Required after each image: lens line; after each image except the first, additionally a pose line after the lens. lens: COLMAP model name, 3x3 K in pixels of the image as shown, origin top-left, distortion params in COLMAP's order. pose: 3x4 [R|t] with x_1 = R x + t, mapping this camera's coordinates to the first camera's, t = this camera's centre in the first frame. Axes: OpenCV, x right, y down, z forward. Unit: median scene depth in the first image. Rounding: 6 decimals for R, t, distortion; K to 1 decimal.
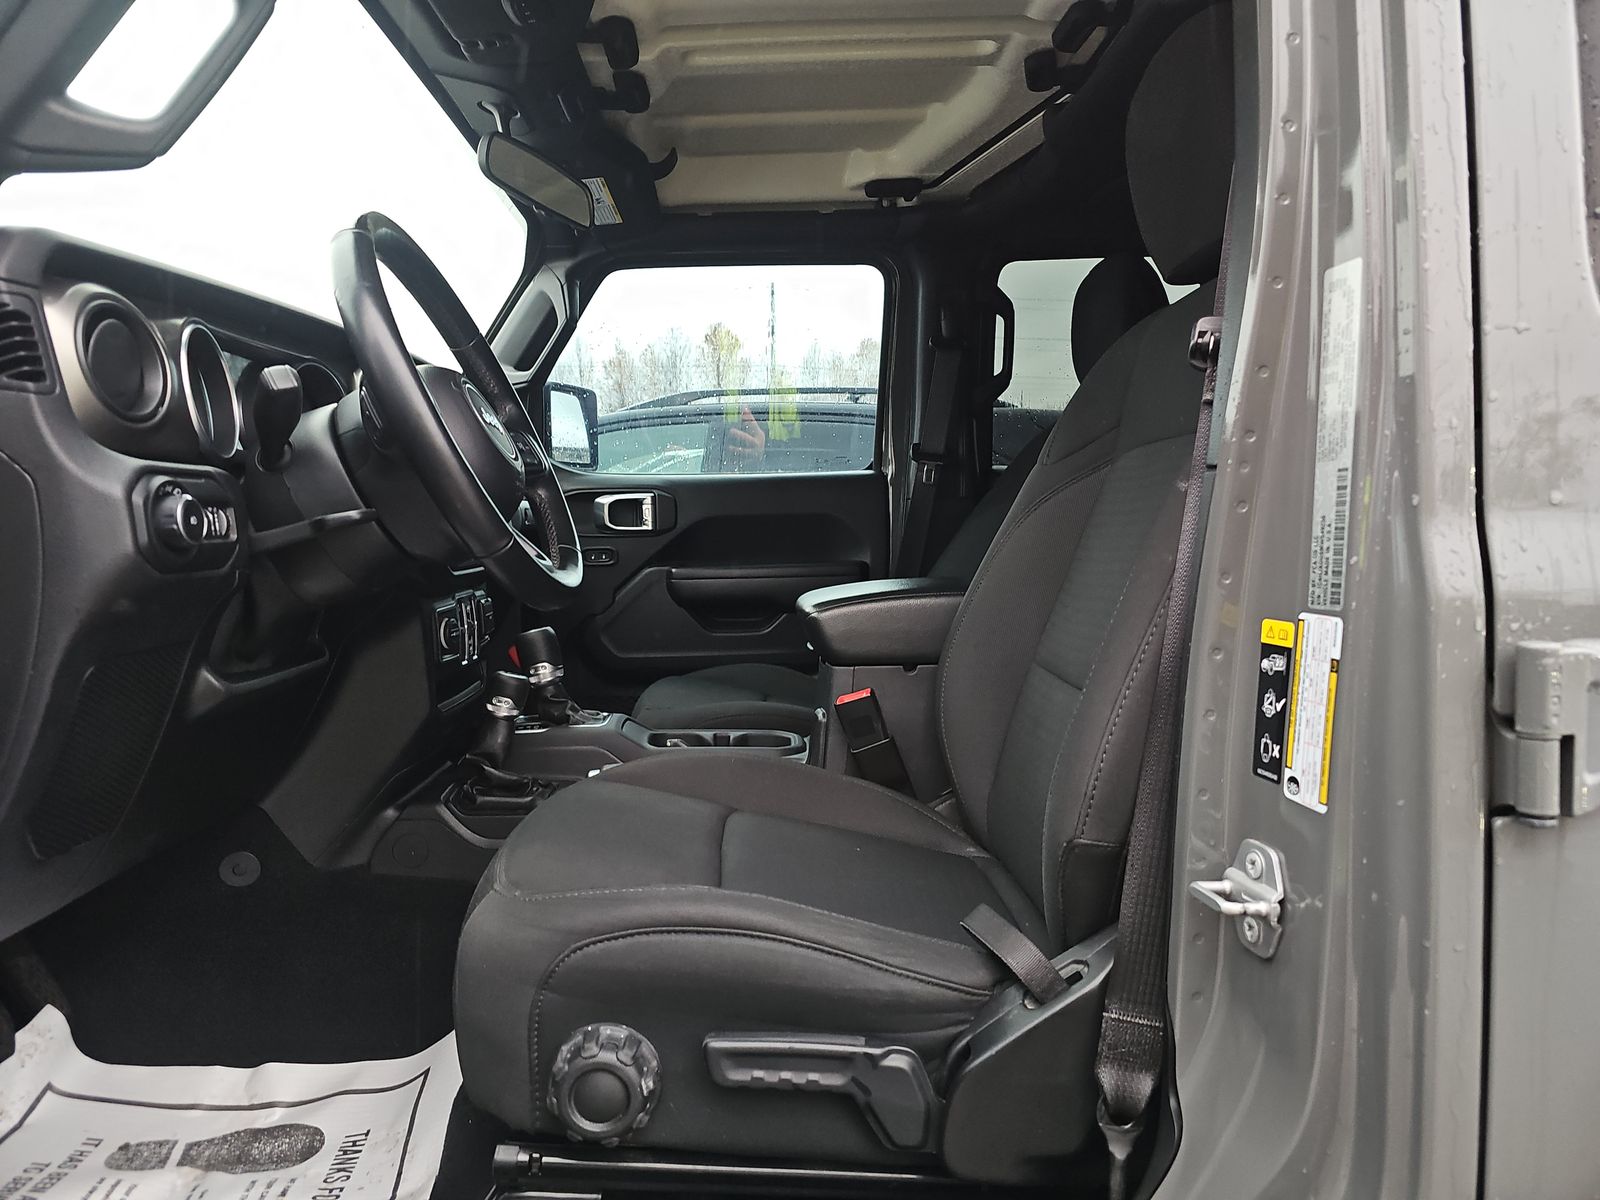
lens RADIAL K [[1054.2, 0, 800.0], [0, 1054.2, 600.0], [0, 0, 1]] dist [0.053110, 0.000507]
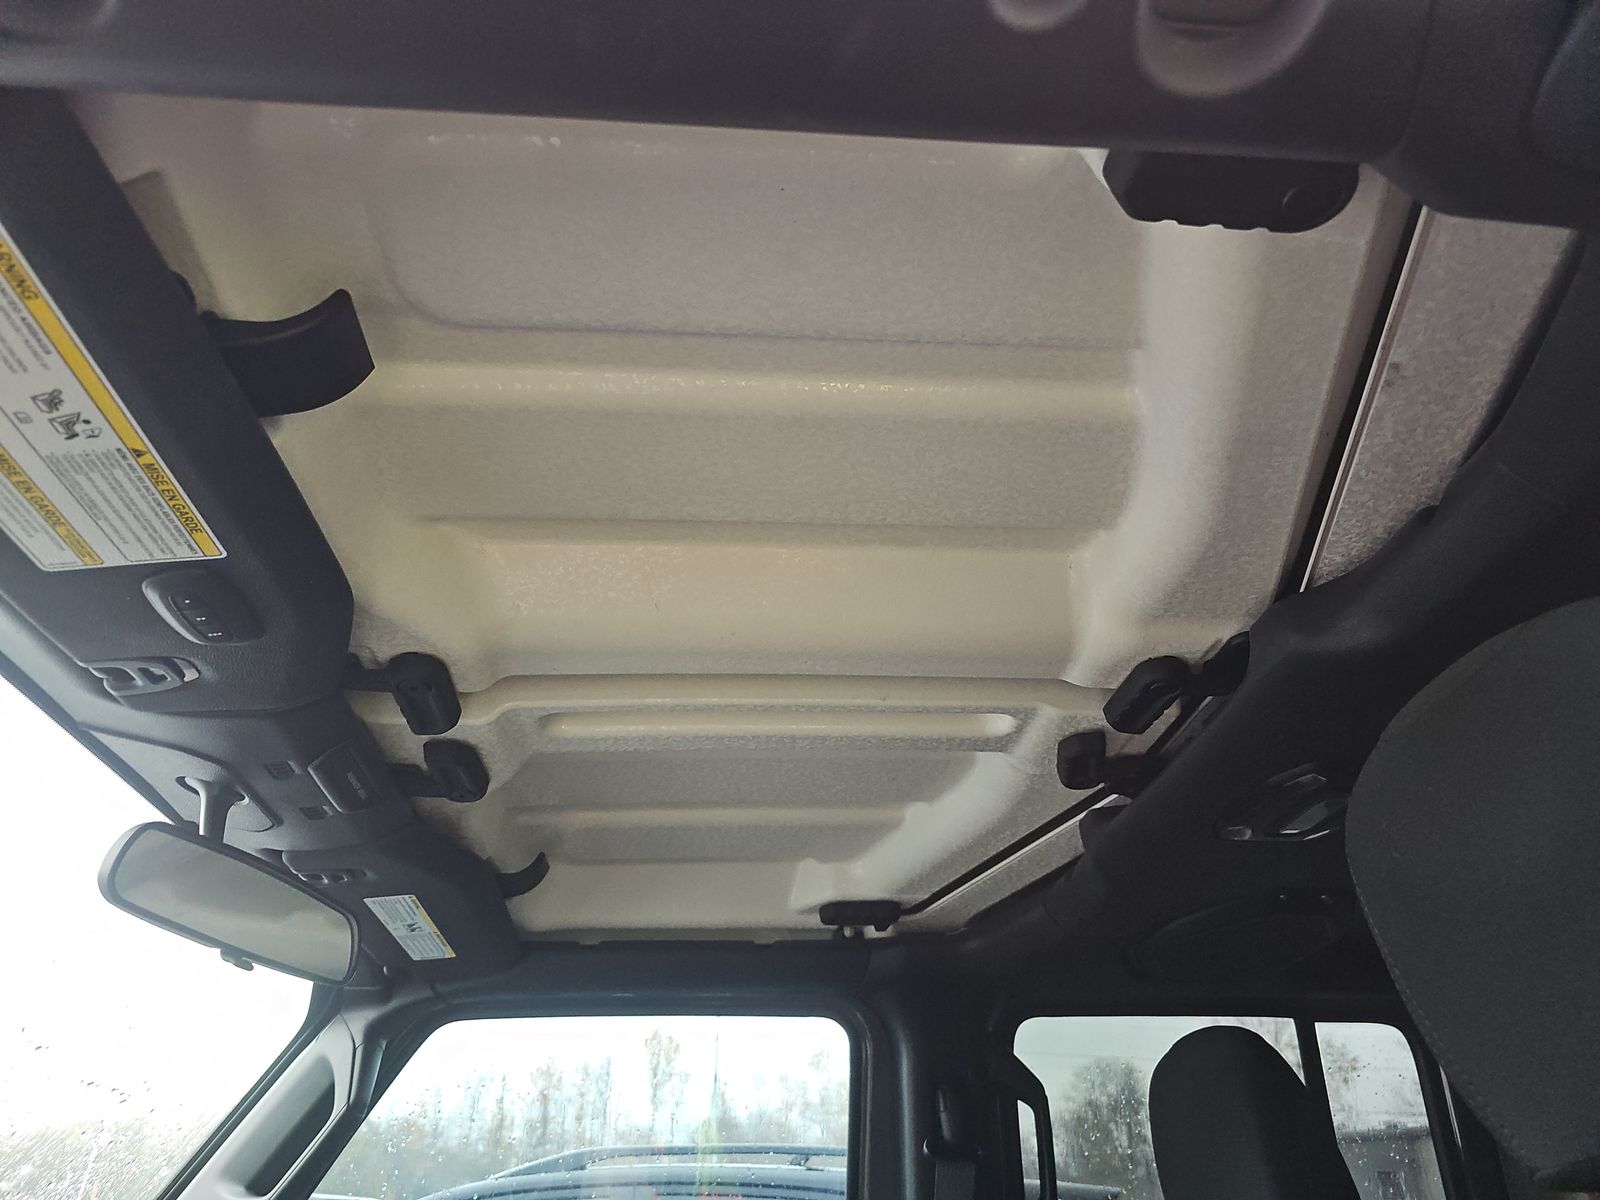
lens RADIAL K [[1105.9, 0, 800.0], [0, 1105.9, 600.0], [0, 0, 1]] dist [0.033191, -0.004491]
pose [[0.998891, 0.032469, 0.034096, 0.018455], [-0.006114, 0.807491, -0.589848, -0.136605], [-0.046684, 0.588985, 0.806794, 0.322490]]
